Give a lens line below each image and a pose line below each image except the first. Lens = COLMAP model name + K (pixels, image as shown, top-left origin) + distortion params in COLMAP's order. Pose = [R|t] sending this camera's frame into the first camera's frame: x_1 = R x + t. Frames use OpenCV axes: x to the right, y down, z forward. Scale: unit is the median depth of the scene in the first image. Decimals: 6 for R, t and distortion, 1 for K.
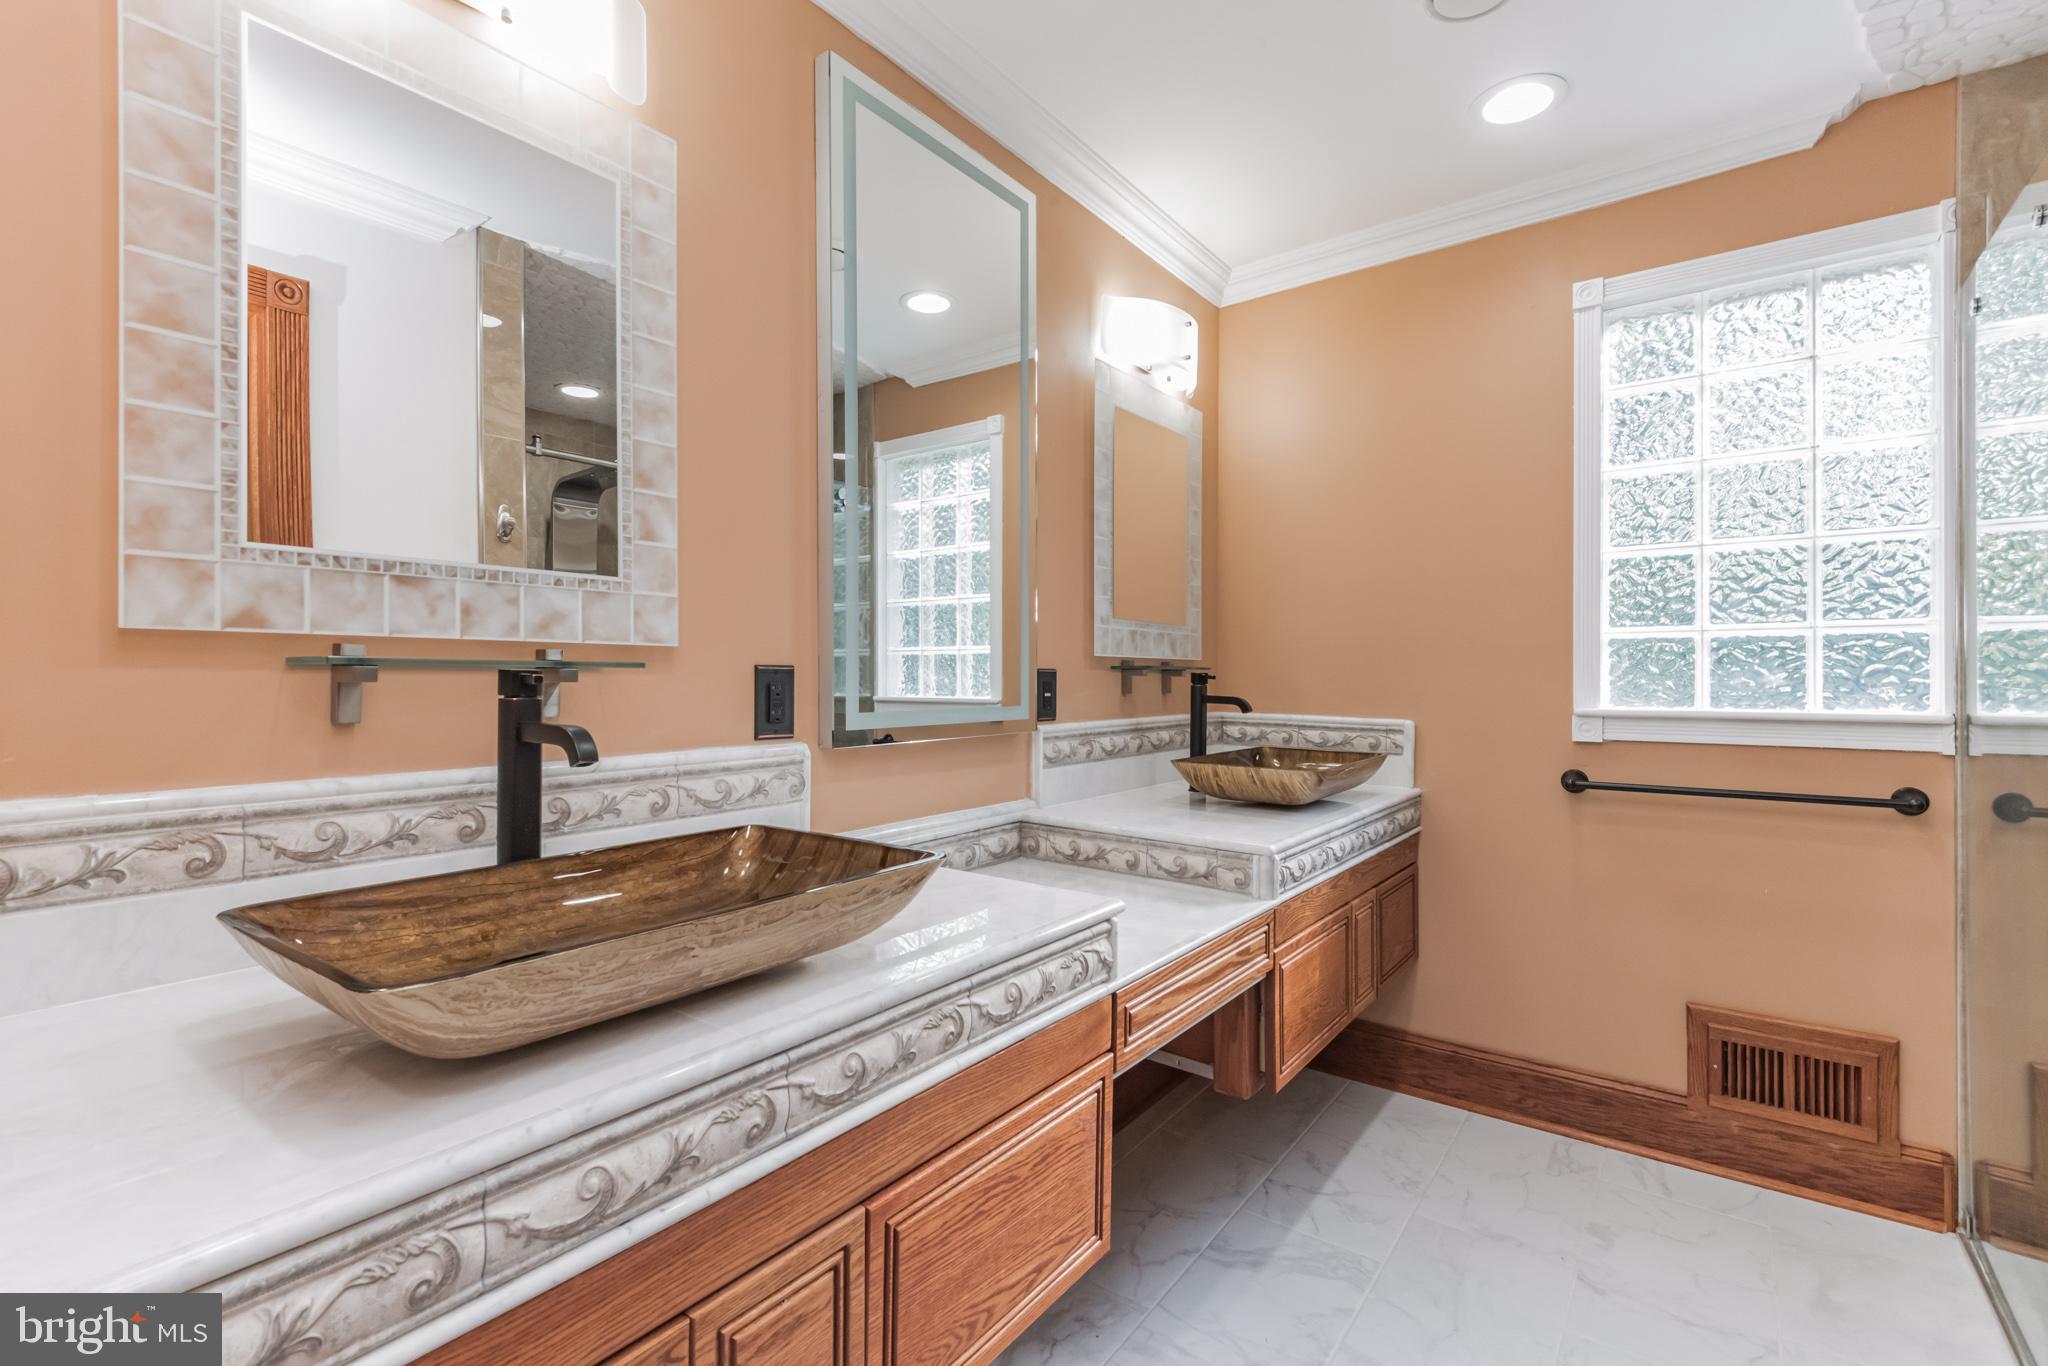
lens RADIAL K [[933.4, 0, 1019.4], [0, 933.4, 681.4], [0, 0, 1]] dist [0.024822, -0.000688]
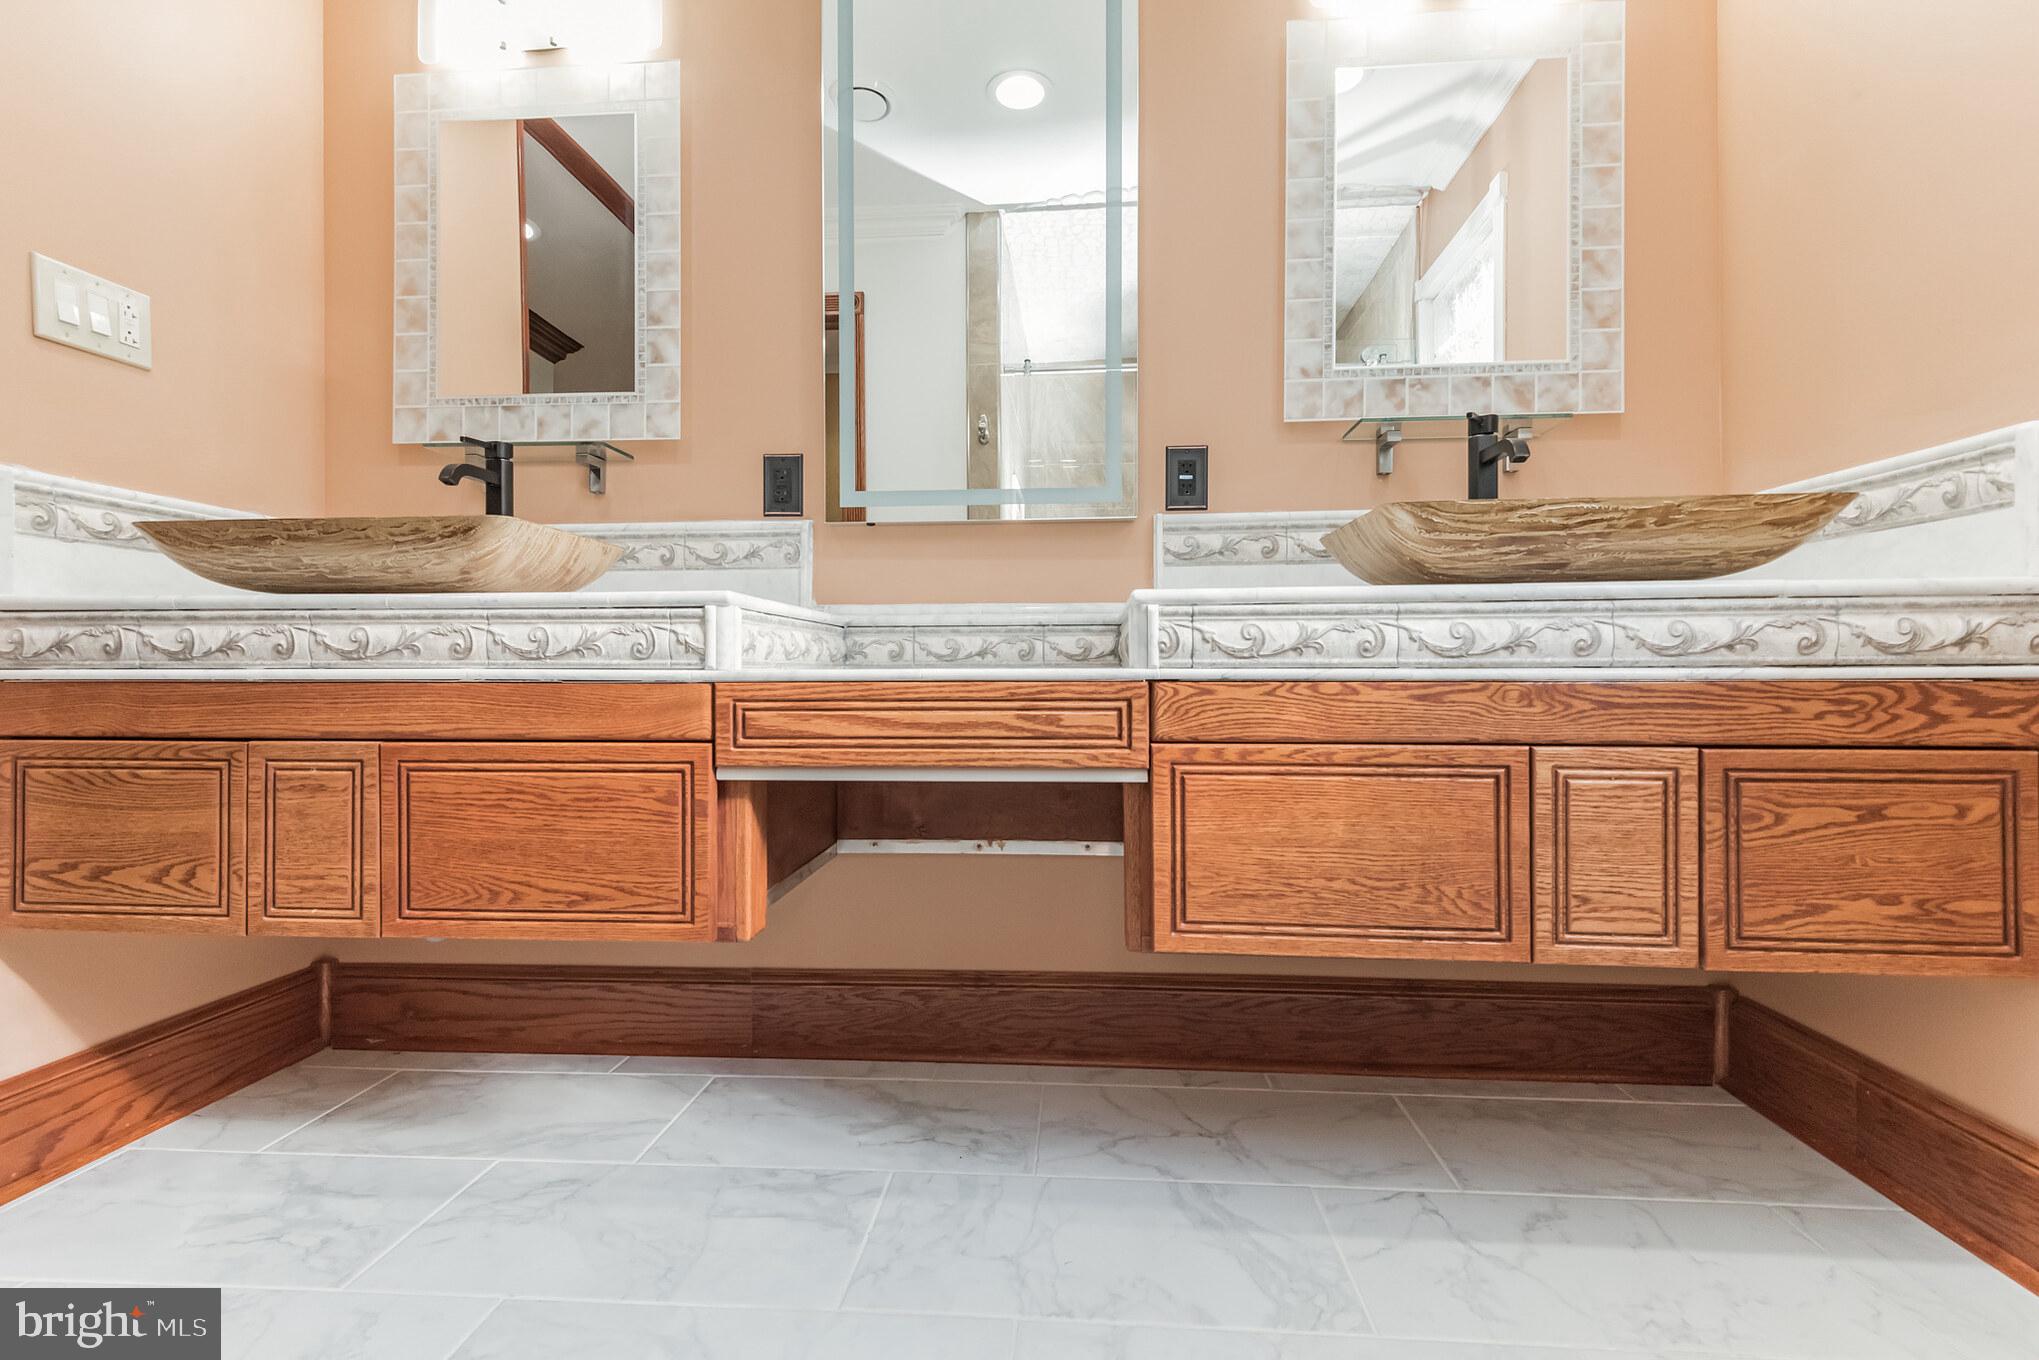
lens RADIAL K [[943.2, 0, 1019.5], [0, 943.2, 680.0], [0, 0, 1]] dist [0.022624, -0.000521]
pose [[0.530128, -0.002818, -0.847913, 1.095498], [-0.003457, 0.999979, -0.005485, 0.330046], [0.847911, 0.005839, 0.530107, 0.741455]]
